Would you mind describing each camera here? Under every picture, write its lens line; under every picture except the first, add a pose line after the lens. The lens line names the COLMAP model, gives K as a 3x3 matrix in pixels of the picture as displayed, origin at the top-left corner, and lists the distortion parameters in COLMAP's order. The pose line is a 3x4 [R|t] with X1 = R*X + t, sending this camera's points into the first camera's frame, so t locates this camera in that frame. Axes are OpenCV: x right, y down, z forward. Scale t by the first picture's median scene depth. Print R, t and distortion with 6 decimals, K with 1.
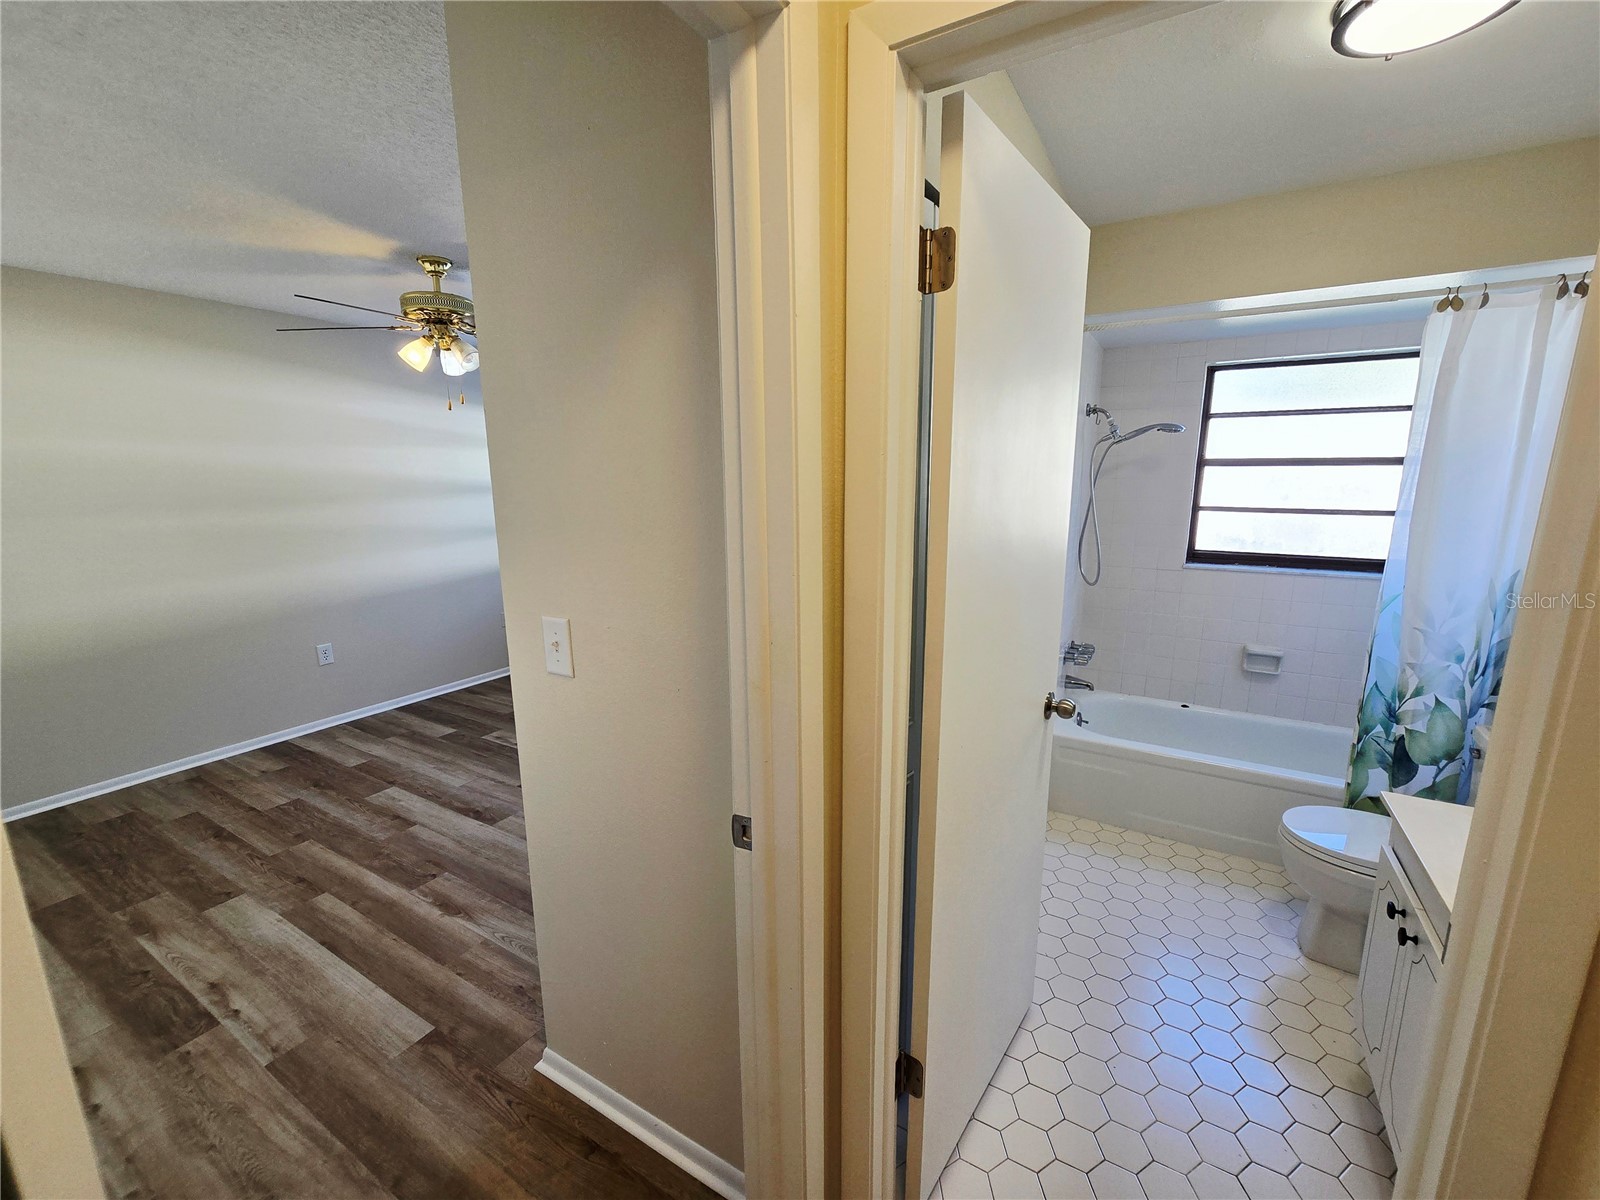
lens RADIAL K [[659.1, 0, 793.1], [0, 659.1, 635.7], [0, 0, 1]] dist [-0.007714, 0.004266]
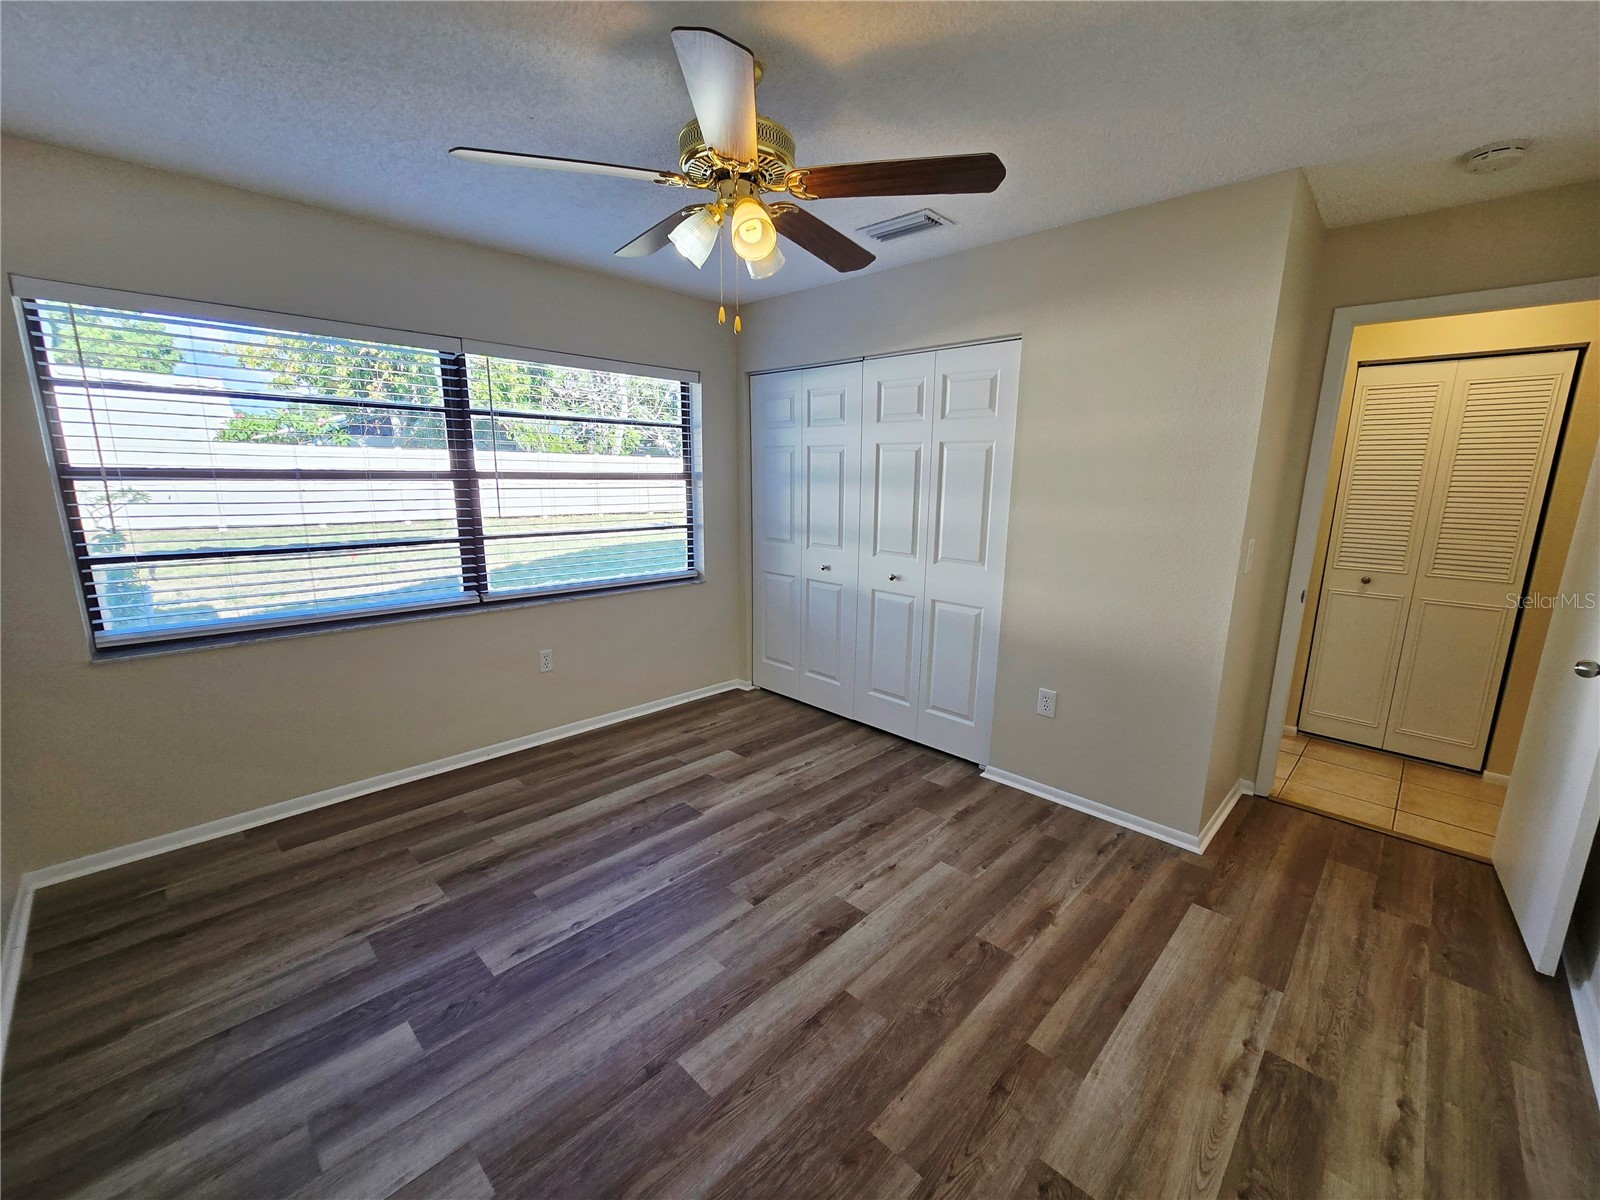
lens RADIAL K [[659.1, 0, 820.0], [0, 659.1, 627.3], [0, 0, 1]] dist [-0.007714, 0.004266]
pose [[0.207242, -0.213035, 0.954812, -1.105974], [0.217919, 0.961532, 0.167235, -0.162285], [-0.953710, 0.173414, 0.245694, 0.802593]]
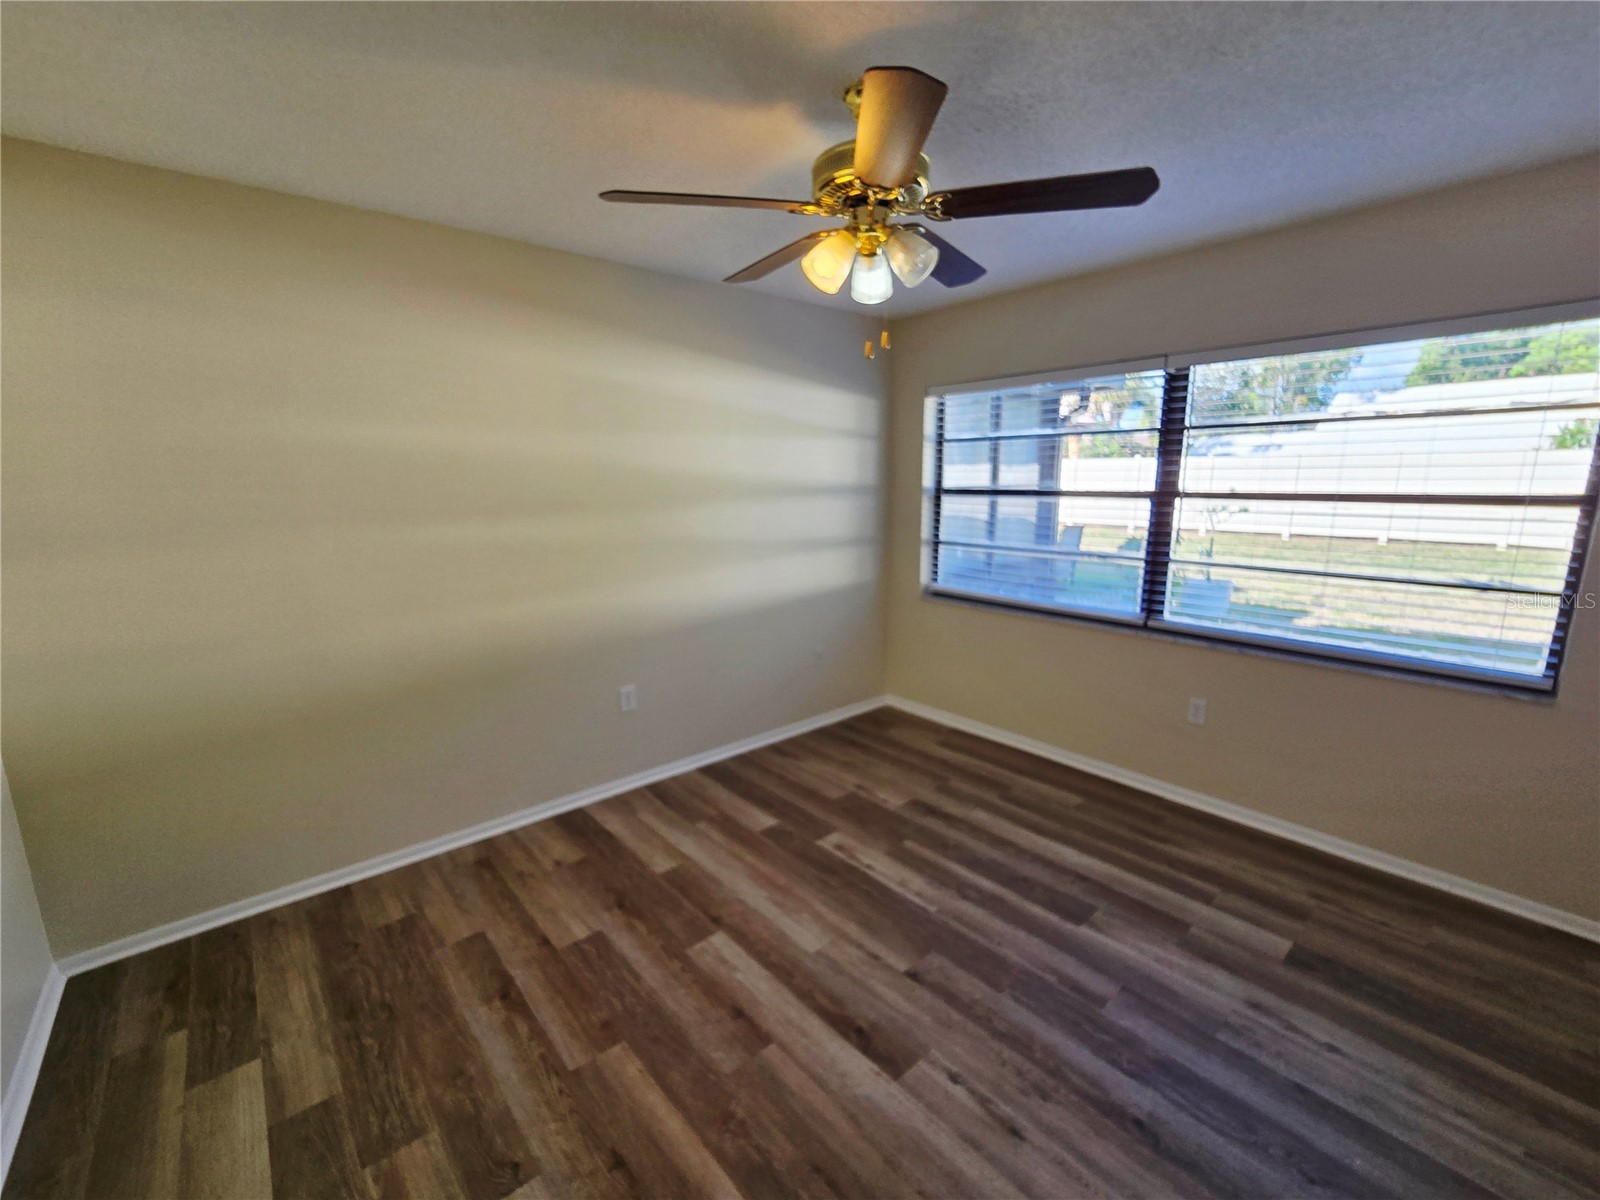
lens RADIAL K [[659.1, 0, 794.1], [0, 659.1, 644.5], [0, 0, 1]] dist [-0.007714, 0.004266]
pose [[0.949702, 0.080174, -0.302719, -0.396641], [-0.076441, 0.996781, 0.024179, -0.096606], [0.303683, 0.000178, 0.952773, 0.422988]]
